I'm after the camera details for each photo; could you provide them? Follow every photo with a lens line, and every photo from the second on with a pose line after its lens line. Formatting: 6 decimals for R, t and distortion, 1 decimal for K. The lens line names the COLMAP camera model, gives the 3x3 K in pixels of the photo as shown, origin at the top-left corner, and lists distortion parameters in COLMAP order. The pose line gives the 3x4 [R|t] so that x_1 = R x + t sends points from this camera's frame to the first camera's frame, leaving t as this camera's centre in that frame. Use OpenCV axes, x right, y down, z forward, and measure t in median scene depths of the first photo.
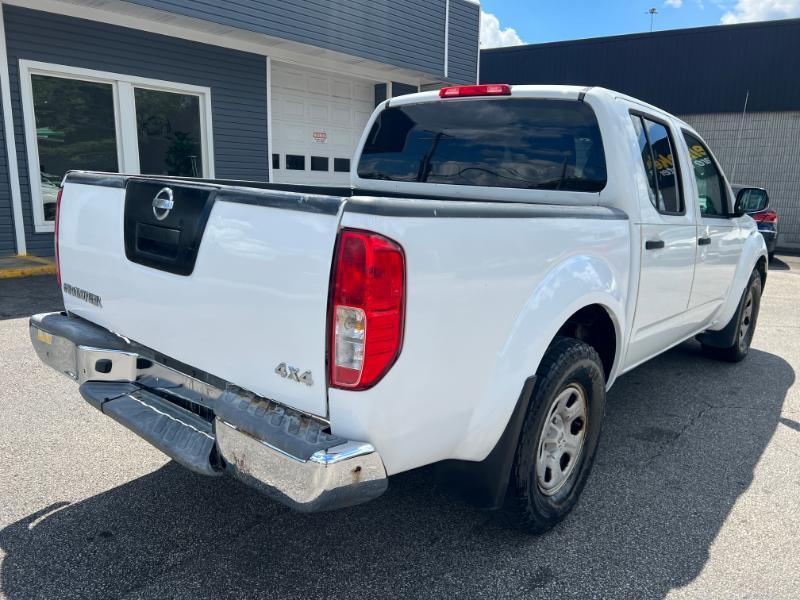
lens RADIAL K [[602.5, 0, 400.2], [0, 602.5, 303.8], [0, 0, 1]] dist [0.049338, -0.059357]
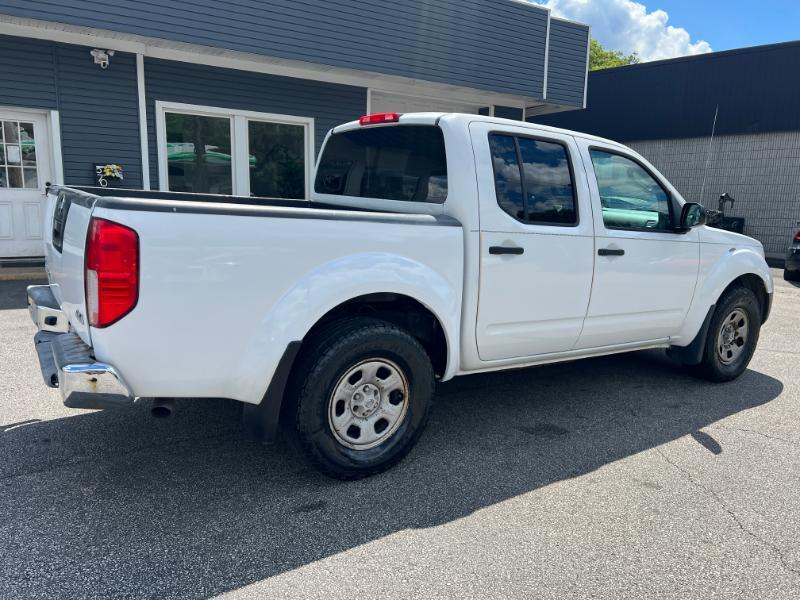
lens RADIAL K [[602.5, 0, 399.5], [0, 602.5, 303.6], [0, 0, 1]] dist [0.049338, -0.059357]
pose [[0.963666, 0.047400, -0.262869, 0.378087], [-0.056606, 0.998016, -0.027557, 0.031559], [0.261042, 0.041436, 0.964438, -0.091392]]
